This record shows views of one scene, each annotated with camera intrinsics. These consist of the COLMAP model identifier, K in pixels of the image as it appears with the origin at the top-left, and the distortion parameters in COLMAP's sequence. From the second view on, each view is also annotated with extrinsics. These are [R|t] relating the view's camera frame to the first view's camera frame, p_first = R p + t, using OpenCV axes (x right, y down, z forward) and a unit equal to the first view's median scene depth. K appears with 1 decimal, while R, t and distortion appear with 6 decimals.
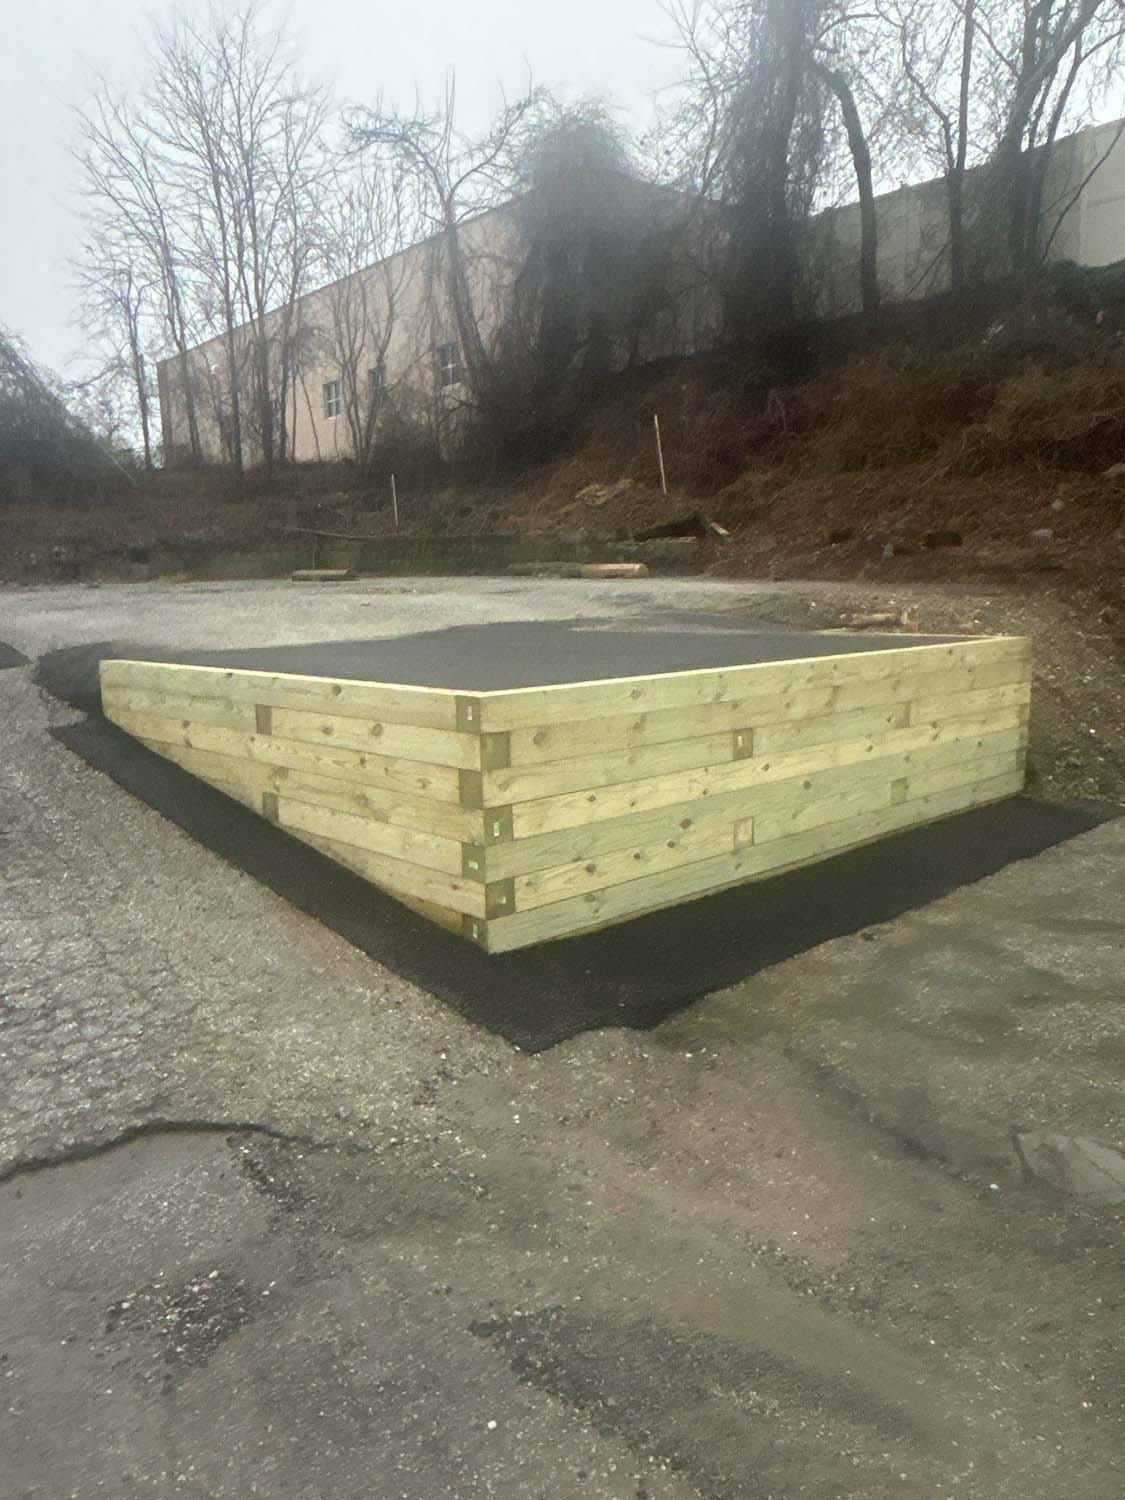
lens RADIAL K [[1132.3, 0, 562.5], [0, 1132.3, 750.0], [0, 0, 1]] dist [-0.020334, -0.003732]
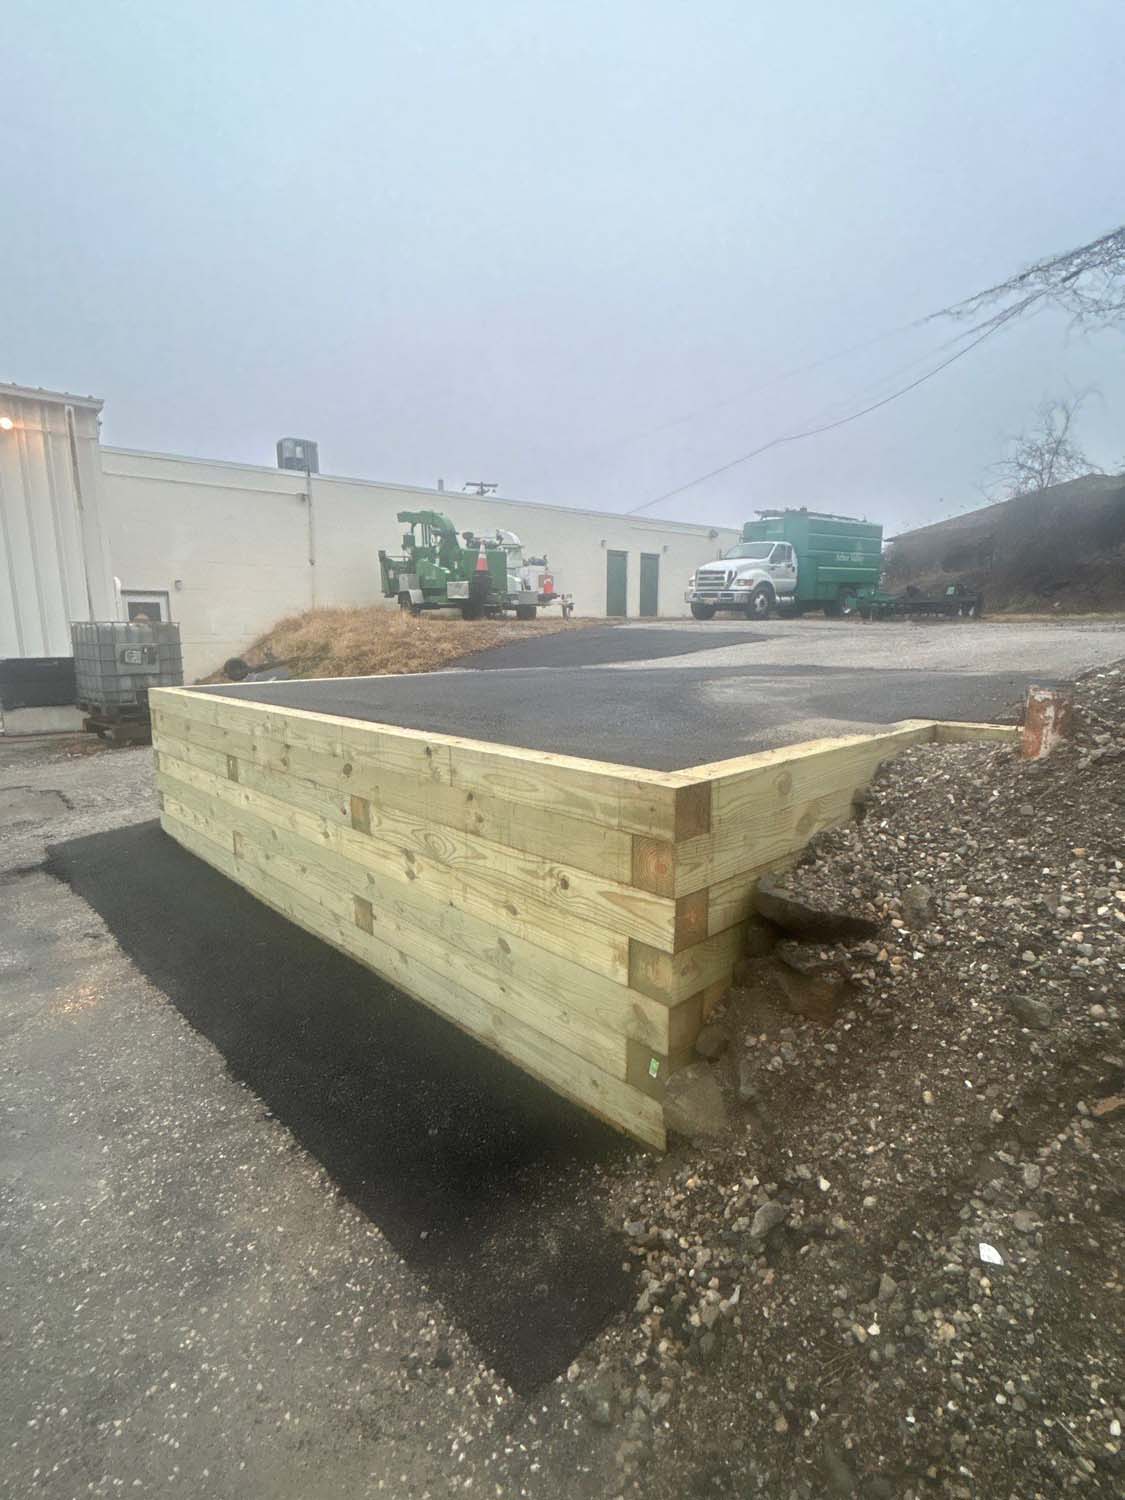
lens RADIAL K [[708.5, 0, 562.5], [0, 708.5, 750.0], [0, 0, 1]] dist [-0.000654, -0.000100]
pose [[0.021787, 0.191534, -0.981244, 0.312837], [-0.144097, 0.971831, 0.186497, -0.073940], [0.989324, 0.137331, 0.048773, 0.460307]]
